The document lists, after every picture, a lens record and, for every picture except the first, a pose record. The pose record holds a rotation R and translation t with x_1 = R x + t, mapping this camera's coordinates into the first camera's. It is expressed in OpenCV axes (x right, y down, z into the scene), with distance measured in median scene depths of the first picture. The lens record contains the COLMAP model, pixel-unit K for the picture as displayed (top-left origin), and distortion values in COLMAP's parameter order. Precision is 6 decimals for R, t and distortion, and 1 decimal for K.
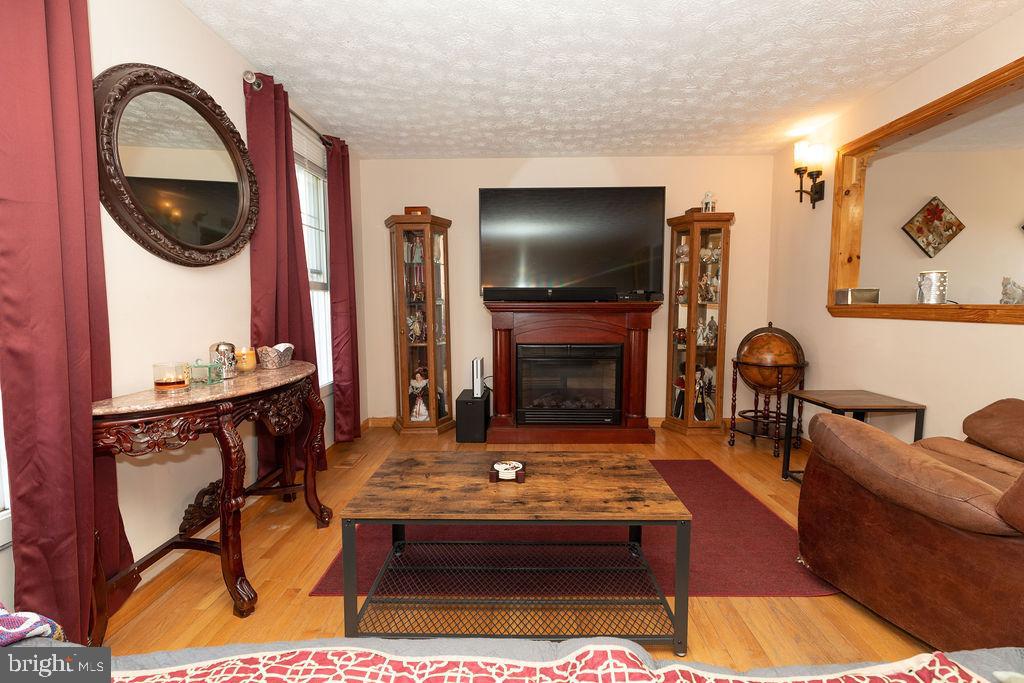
lens RADIAL K [[459.3, 0, 515.3], [0, 459.3, 340.9], [0, 0, 1]] dist [0.009077, -0.000578]
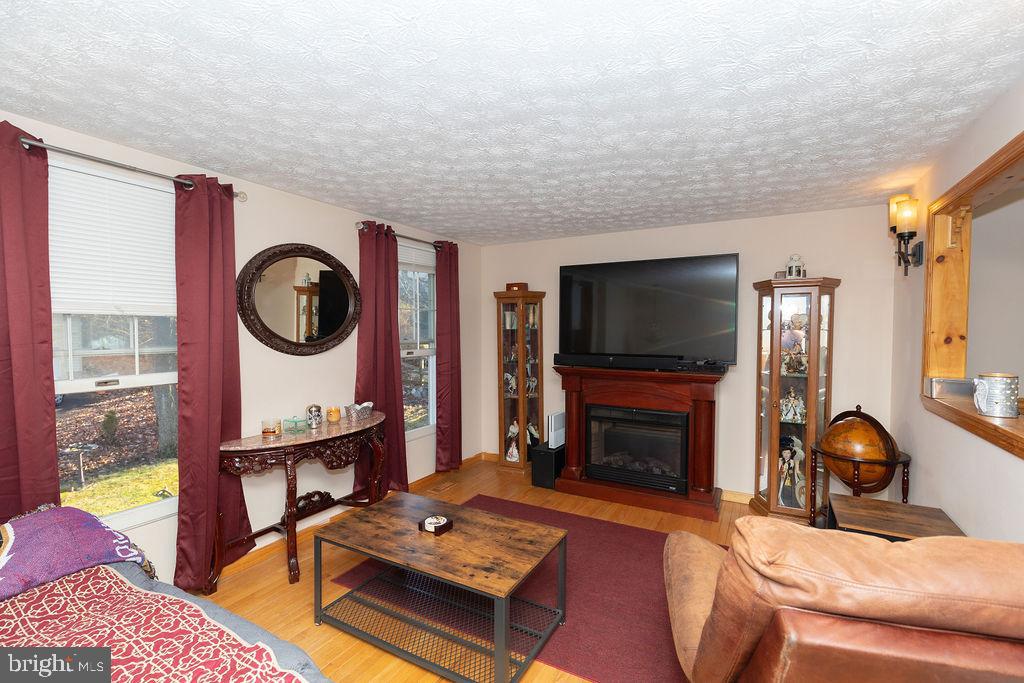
lens RADIAL K [[459.3, 0, 550.1], [0, 459.3, 341.4], [0, 0, 1]] dist [0.009077, -0.000578]
pose [[0.888419, 0.024924, -0.458356, 0.564812], [-0.043413, 0.998611, -0.029843, -0.142267], [0.456976, 0.046412, 0.888268, -0.034545]]
